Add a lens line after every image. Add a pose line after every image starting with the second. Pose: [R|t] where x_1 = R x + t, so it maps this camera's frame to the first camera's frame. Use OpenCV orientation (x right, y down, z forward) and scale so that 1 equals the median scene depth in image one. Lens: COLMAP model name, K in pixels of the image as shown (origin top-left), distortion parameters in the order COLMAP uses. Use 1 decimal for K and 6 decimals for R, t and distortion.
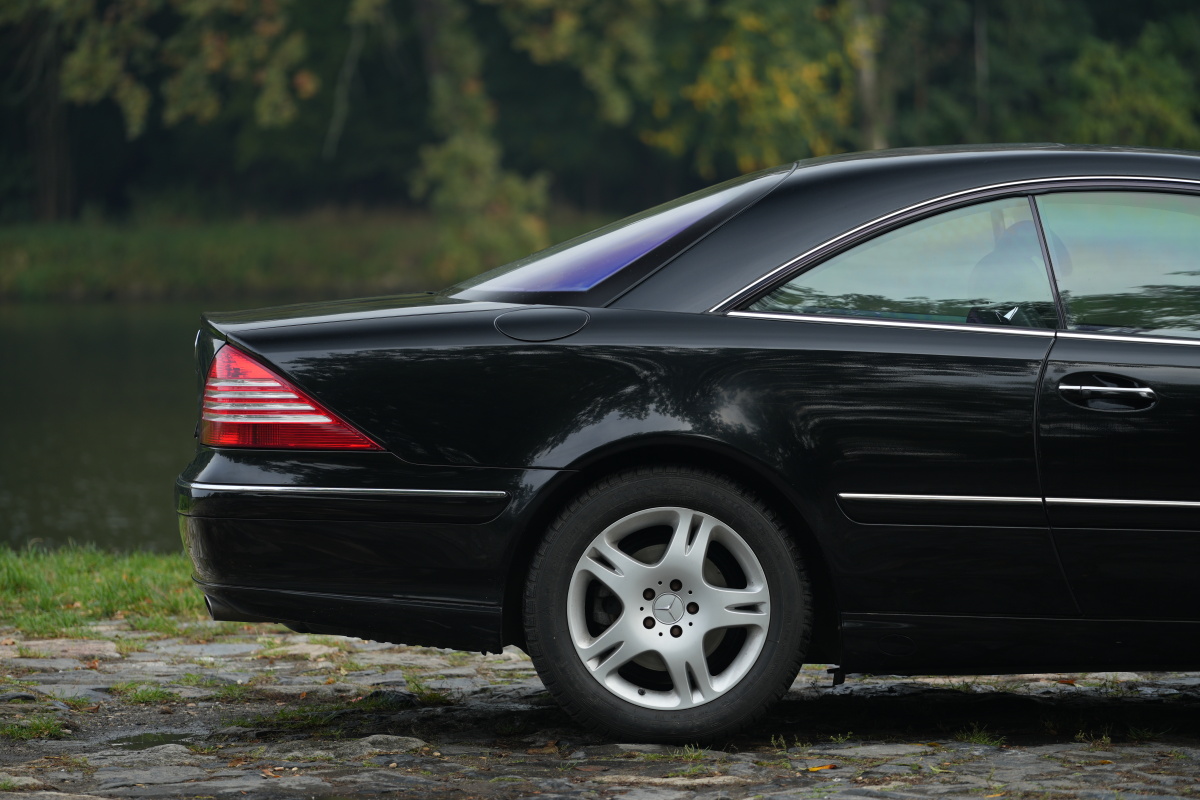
lens RADIAL K [[6924.4, 0, 600.0], [0, 6924.4, 400.0], [0, 0, 1]] dist [-0.106625, 14.608675]
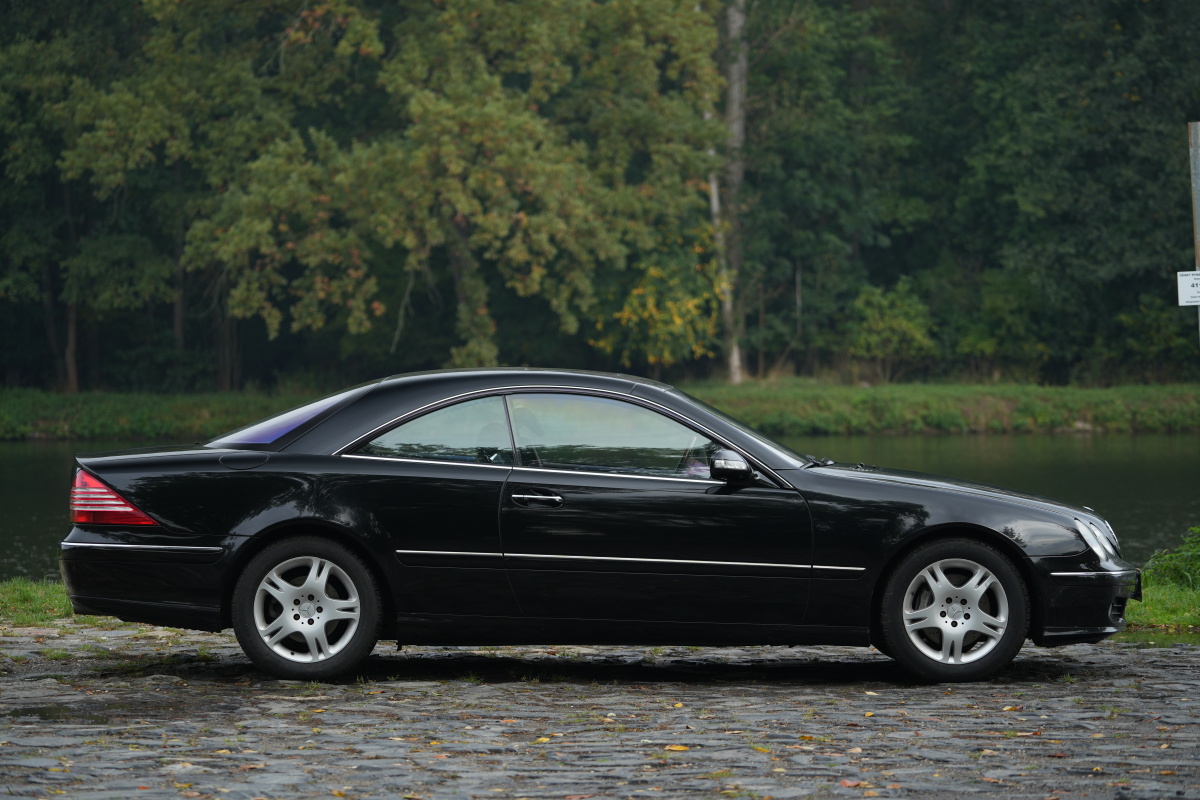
lens RADIAL K [[4447.5, 0, 600.0], [0, 4447.5, 400.0], [0, 0, 1]] dist [-0.011308, 0.282716]
pose [[0.999917, 0.008741, -0.009468, 0.096263], [-0.008961, 0.999683, -0.023538, 0.000377], [0.009260, 0.023621, 0.999678, -0.216394]]
